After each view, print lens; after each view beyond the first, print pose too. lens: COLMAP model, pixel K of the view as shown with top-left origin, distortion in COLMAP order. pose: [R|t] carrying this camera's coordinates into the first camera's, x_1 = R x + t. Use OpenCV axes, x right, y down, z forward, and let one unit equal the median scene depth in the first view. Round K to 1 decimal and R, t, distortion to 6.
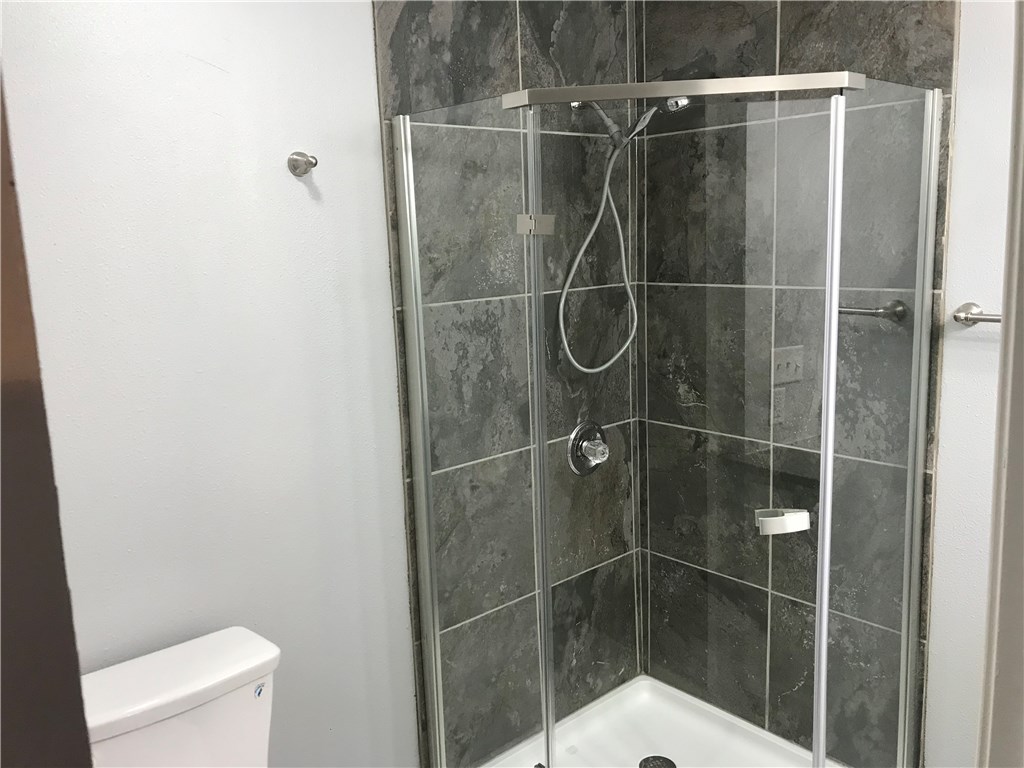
lens RADIAL K [[835.8, 0, 513.0], [0, 835.8, 383.3], [0, 0, 1]] dist [0.047879, -0.055163]
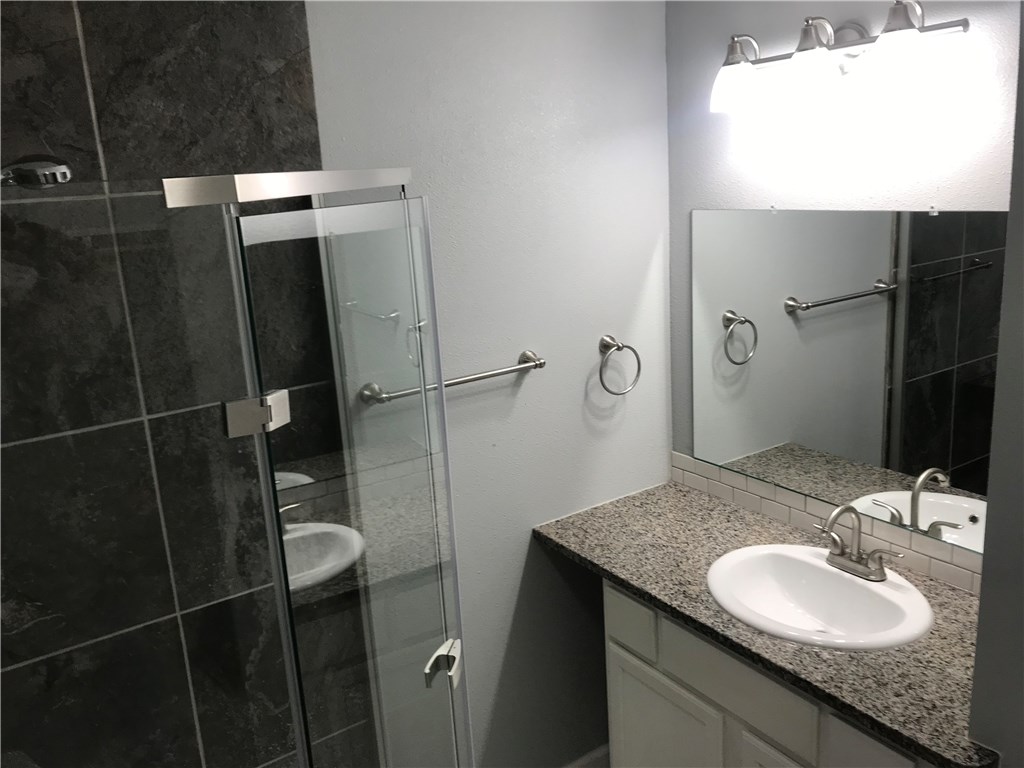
lens RADIAL K [[835.8, 0, 511.8], [0, 835.8, 379.5], [0, 0, 1]] dist [0.047879, -0.055163]
pose [[0.136041, -0.218300, 0.966353, -0.394146], [0.231123, 0.955499, 0.183311, -0.231829], [-0.963367, 0.198409, 0.180441, 0.611318]]
